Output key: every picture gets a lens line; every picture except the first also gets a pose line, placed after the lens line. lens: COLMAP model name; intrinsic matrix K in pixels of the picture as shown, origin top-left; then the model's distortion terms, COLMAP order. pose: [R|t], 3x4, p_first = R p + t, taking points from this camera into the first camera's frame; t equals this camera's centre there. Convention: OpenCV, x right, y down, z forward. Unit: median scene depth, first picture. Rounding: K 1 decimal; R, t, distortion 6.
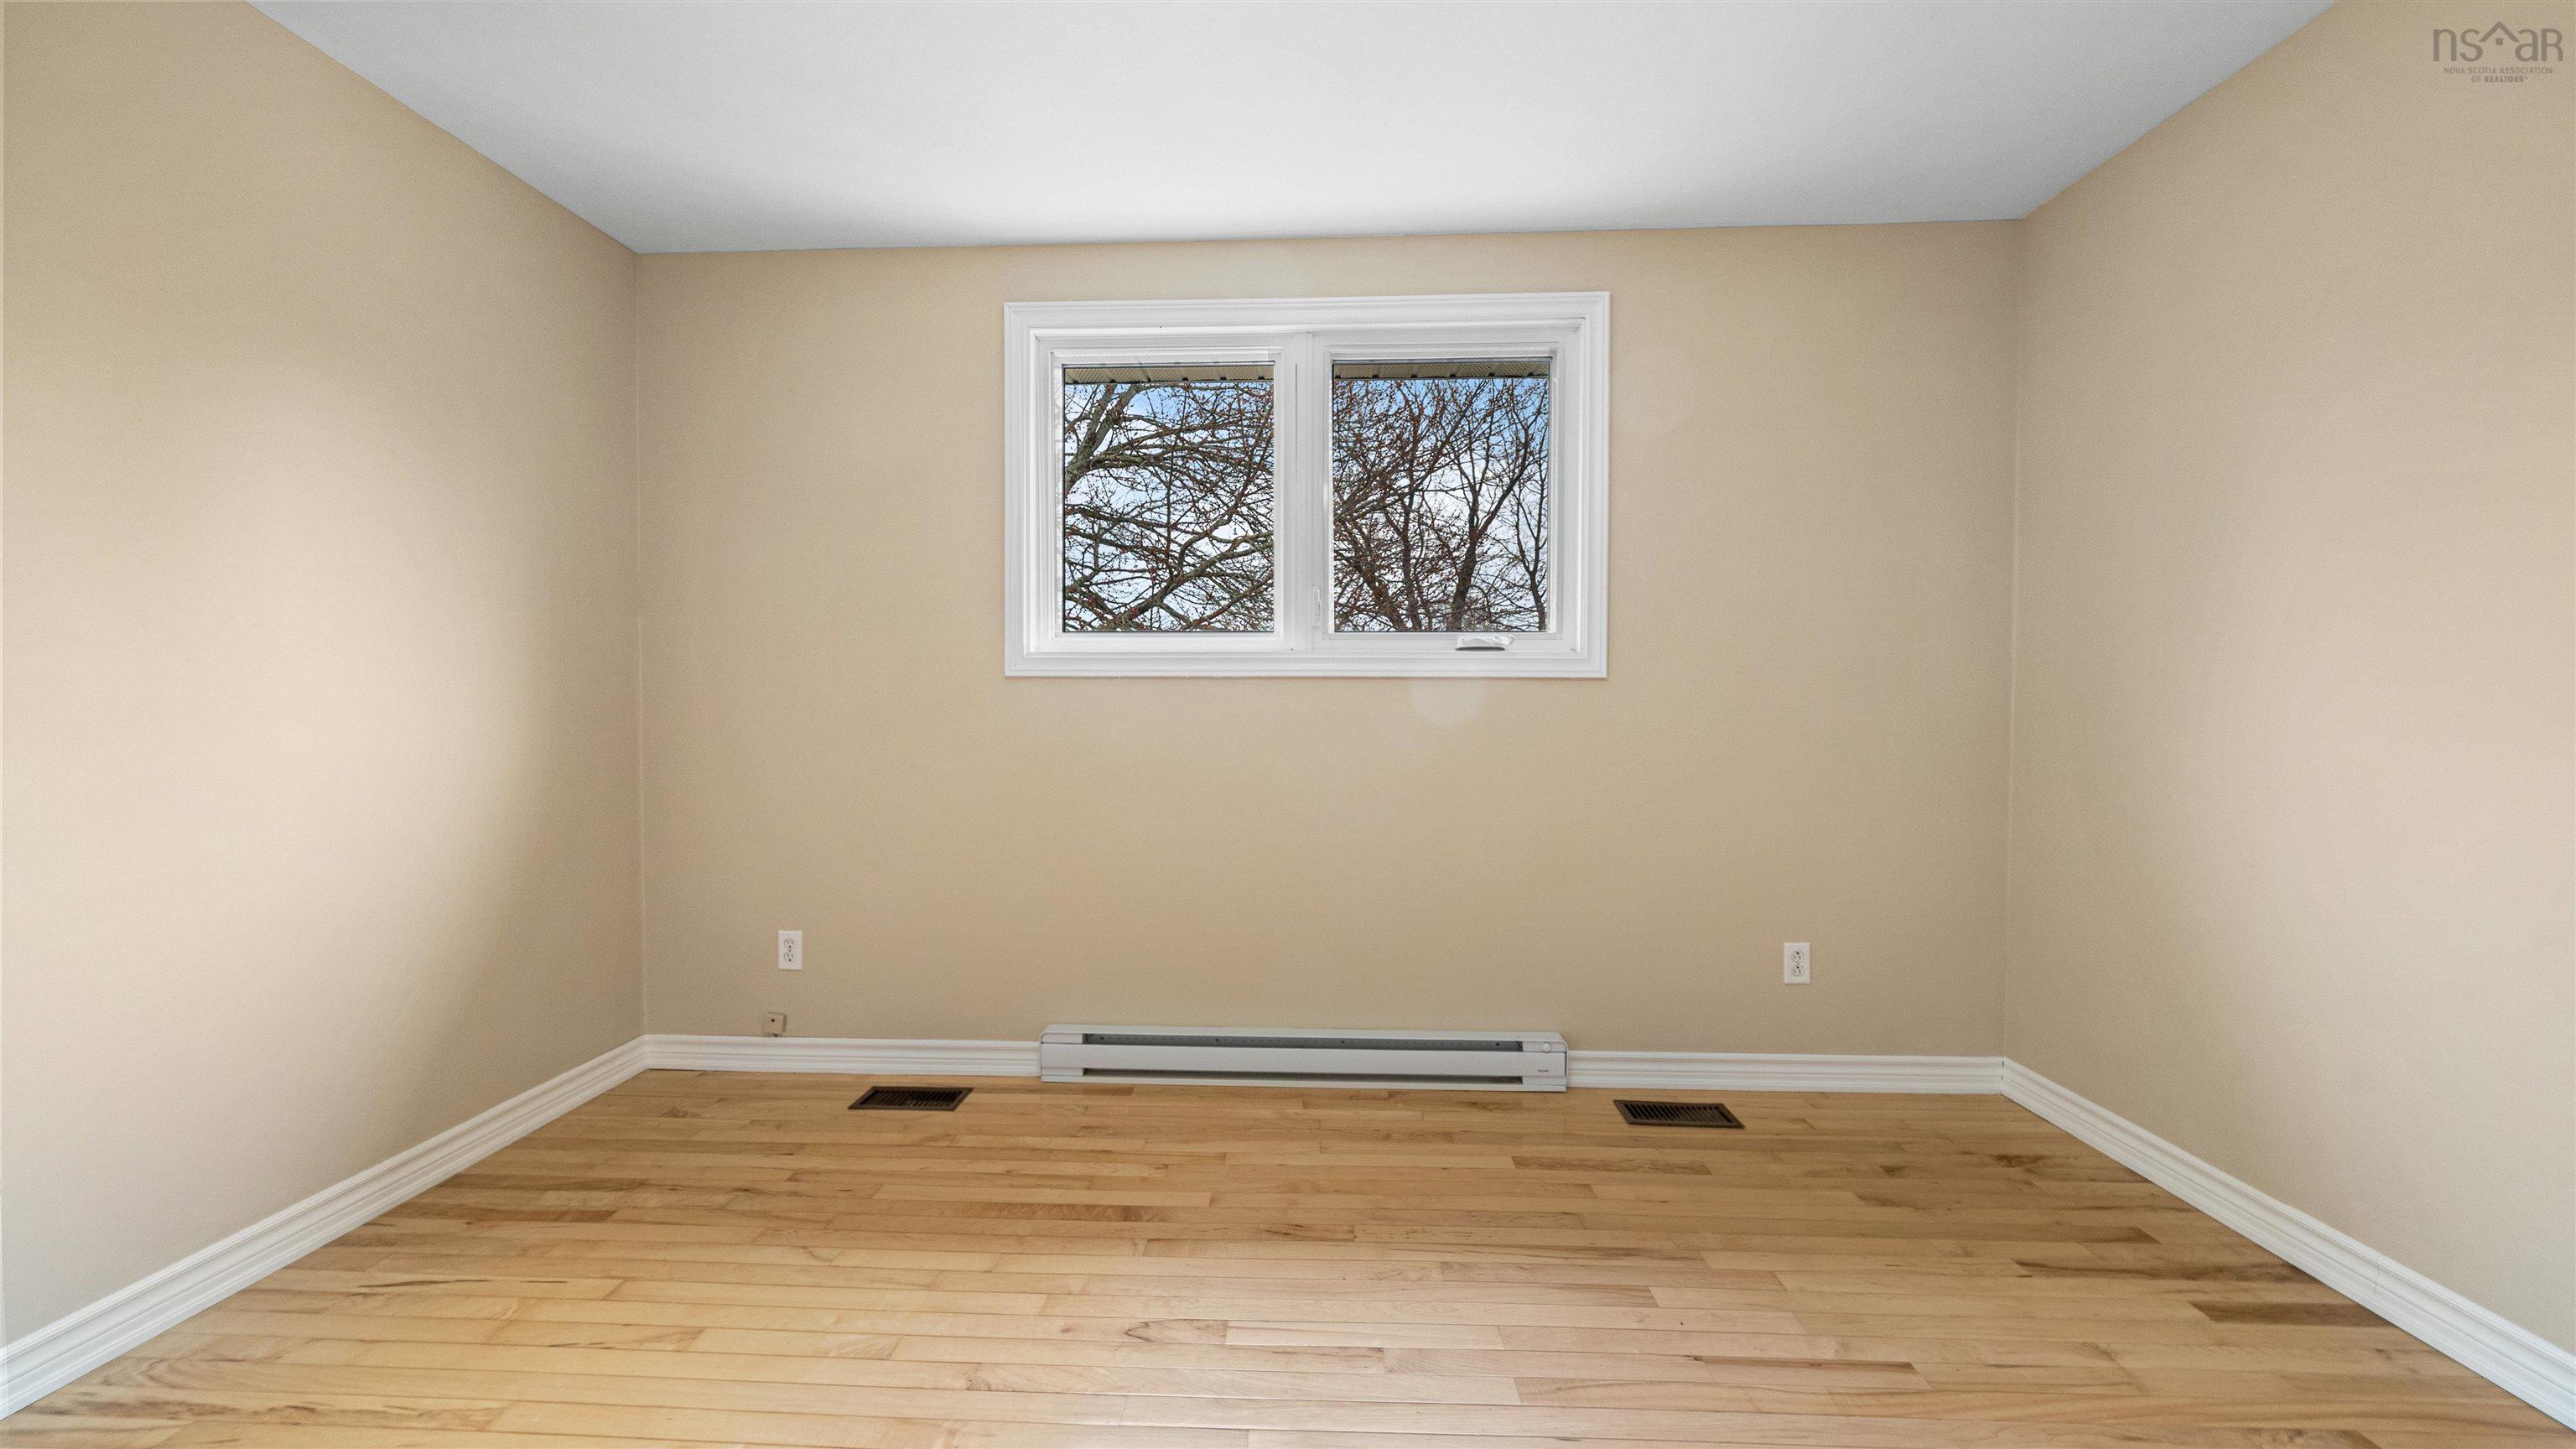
lens RADIAL K [[911.9, 0, 1271.6], [0, 911.9, 727.3], [0, 0, 1]] dist [-0.004666, -0.000971]
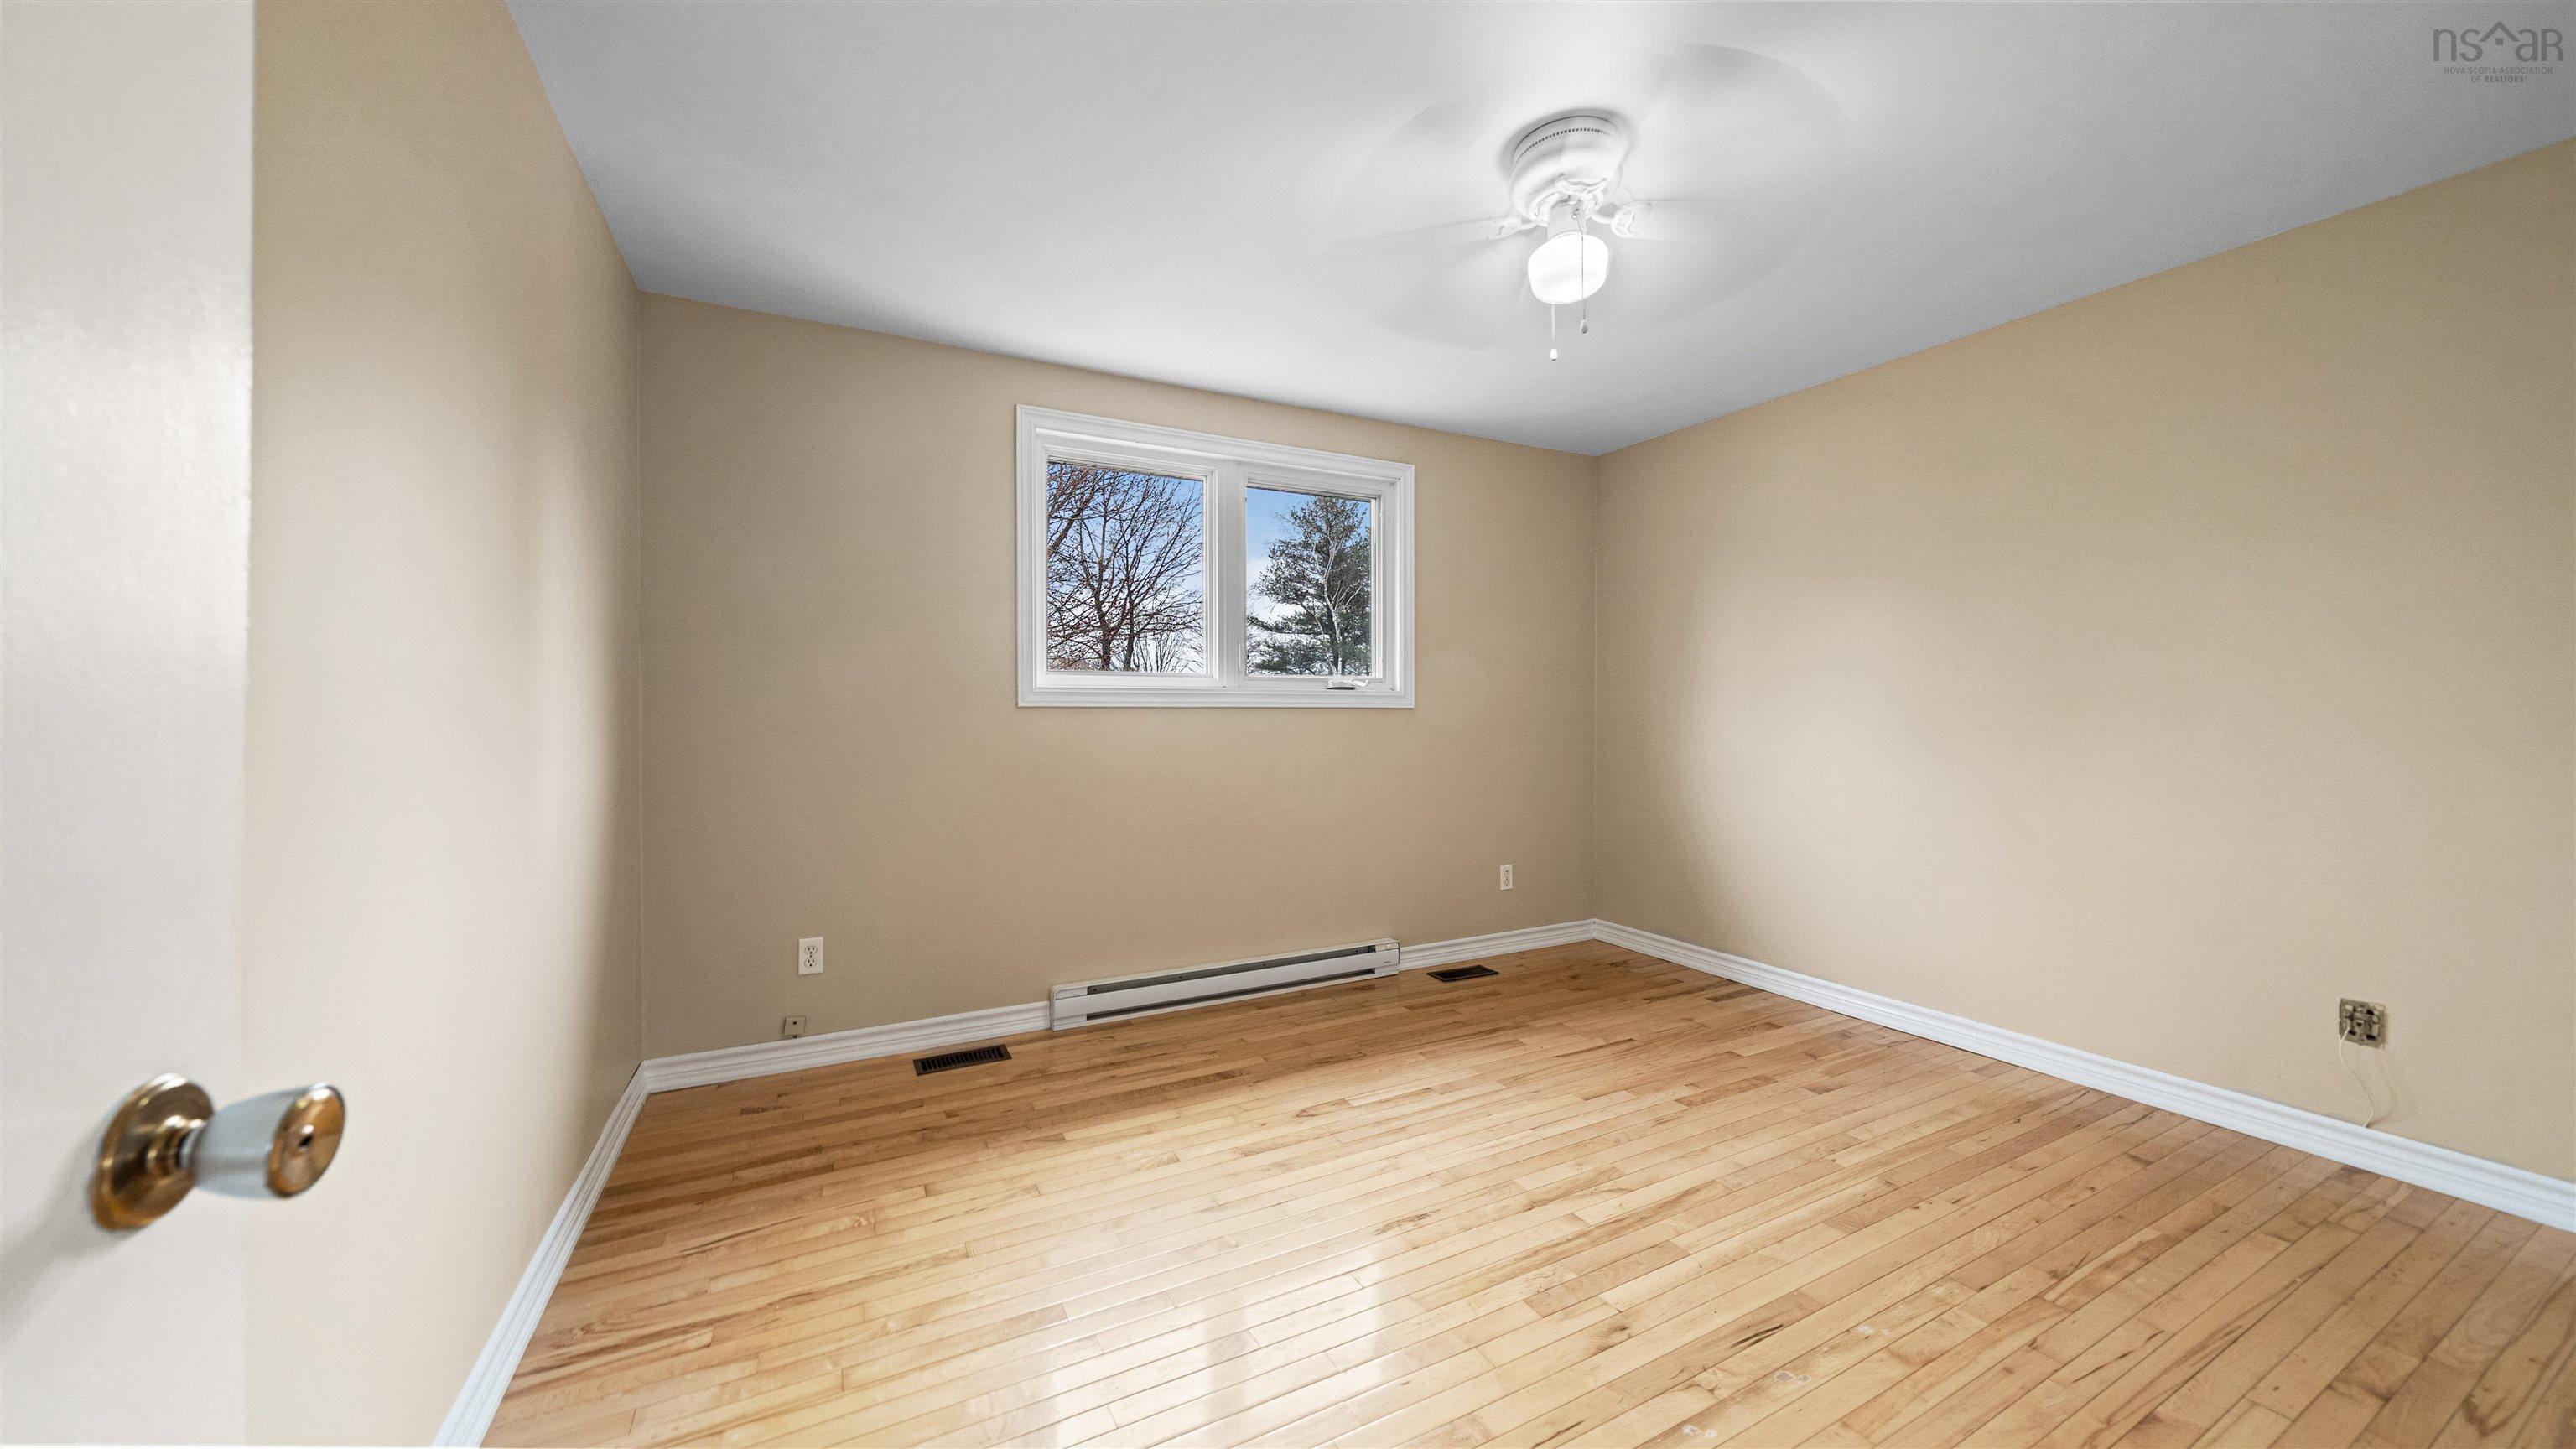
lens RADIAL K [[911.9, 0, 1306.1], [0, 911.9, 734.1], [0, 0, 1]] dist [-0.004666, -0.000971]
pose [[0.857016, -0.014048, 0.515098, -0.720671], [0.016928, 0.999856, -0.000898, -0.013119], [-0.515012, 0.009489, 0.857131, -0.305348]]
